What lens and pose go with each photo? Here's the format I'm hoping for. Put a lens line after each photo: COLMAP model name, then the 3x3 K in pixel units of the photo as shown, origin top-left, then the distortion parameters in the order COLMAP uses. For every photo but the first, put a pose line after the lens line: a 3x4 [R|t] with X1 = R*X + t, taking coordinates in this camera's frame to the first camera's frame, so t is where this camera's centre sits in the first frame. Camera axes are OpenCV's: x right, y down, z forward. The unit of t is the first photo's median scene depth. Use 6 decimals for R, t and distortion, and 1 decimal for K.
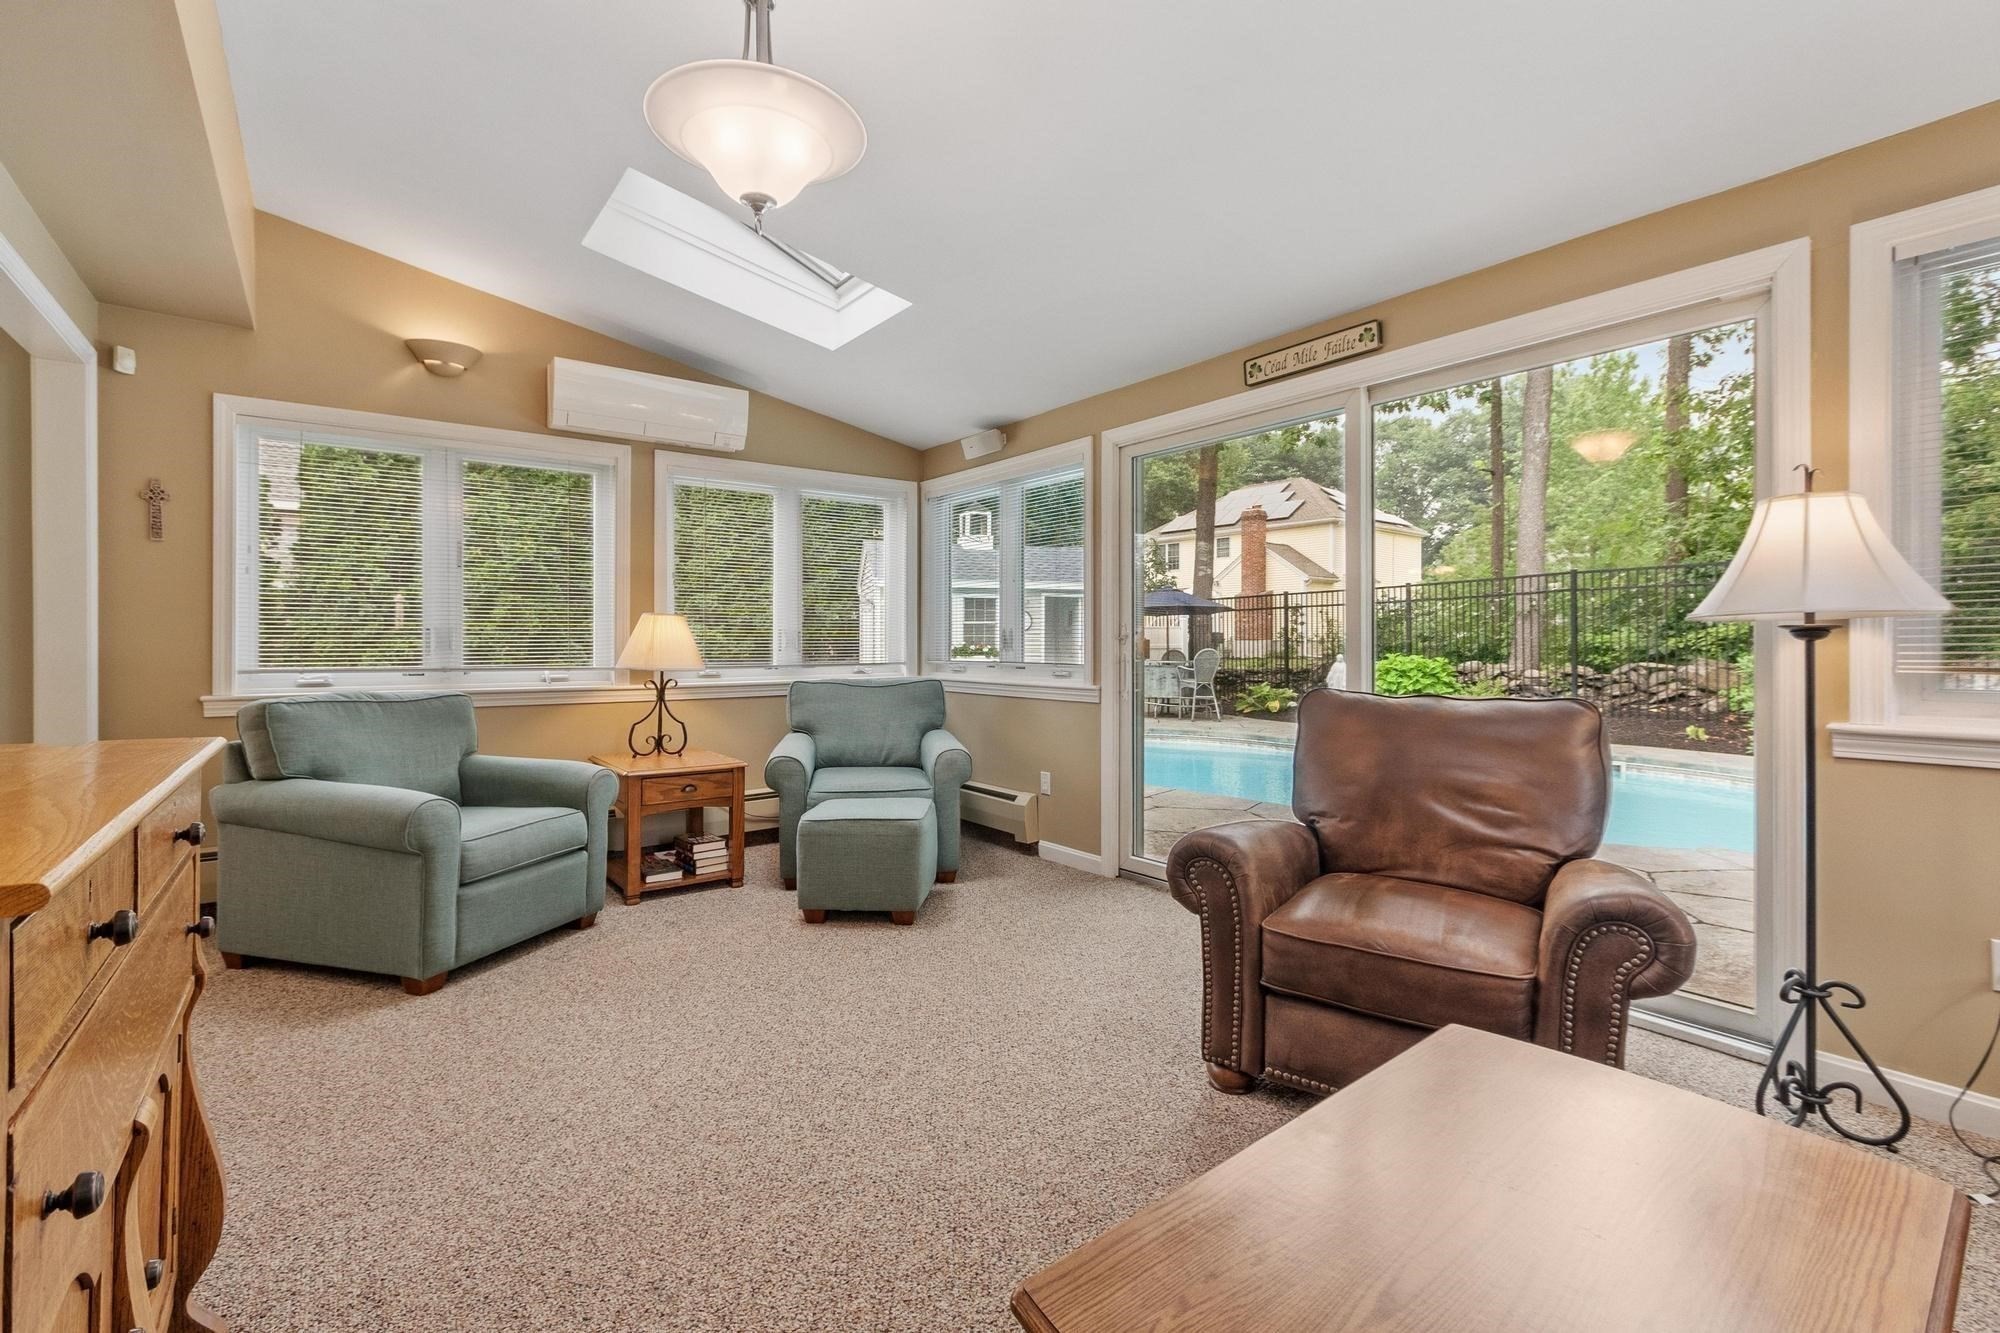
lens RADIAL K [[882.3, 0, 991.2], [0, 882.3, 625.9], [0, 0, 1]] dist [-0.002482, -0.000305]
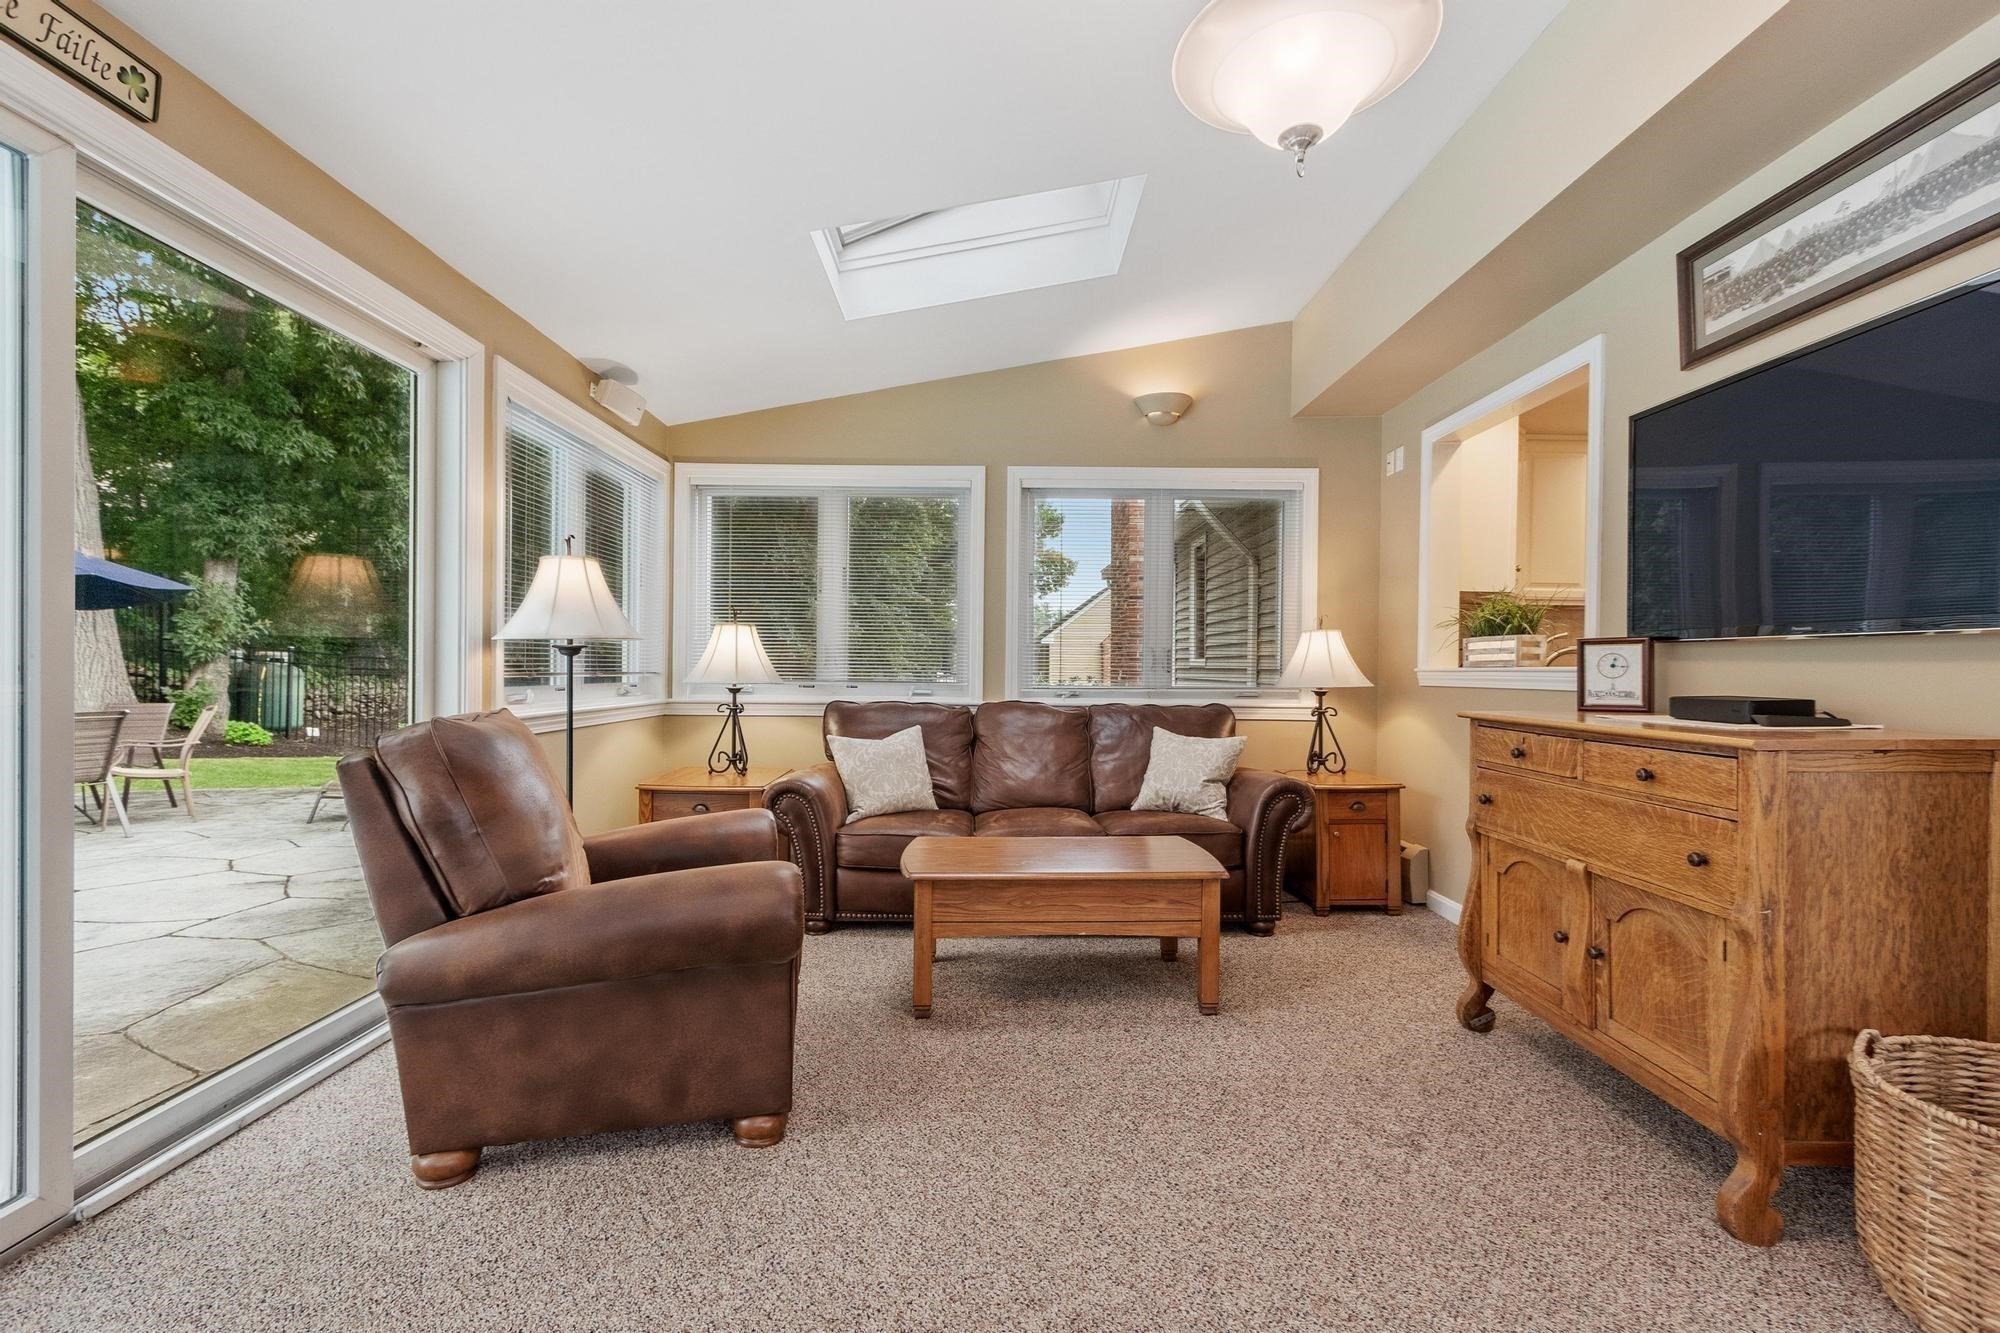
lens RADIAL K [[876.0, 0, 995.2], [0, 876.0, 664.3], [0, 0, 1]] dist [-0.000526, -0.000284]
pose [[-0.801047, -0.003257, 0.598592, -0.301026], [-0.020633, 0.999541, -0.022174, 0.028713], [-0.598246, -0.030113, -0.800747, 1.033133]]
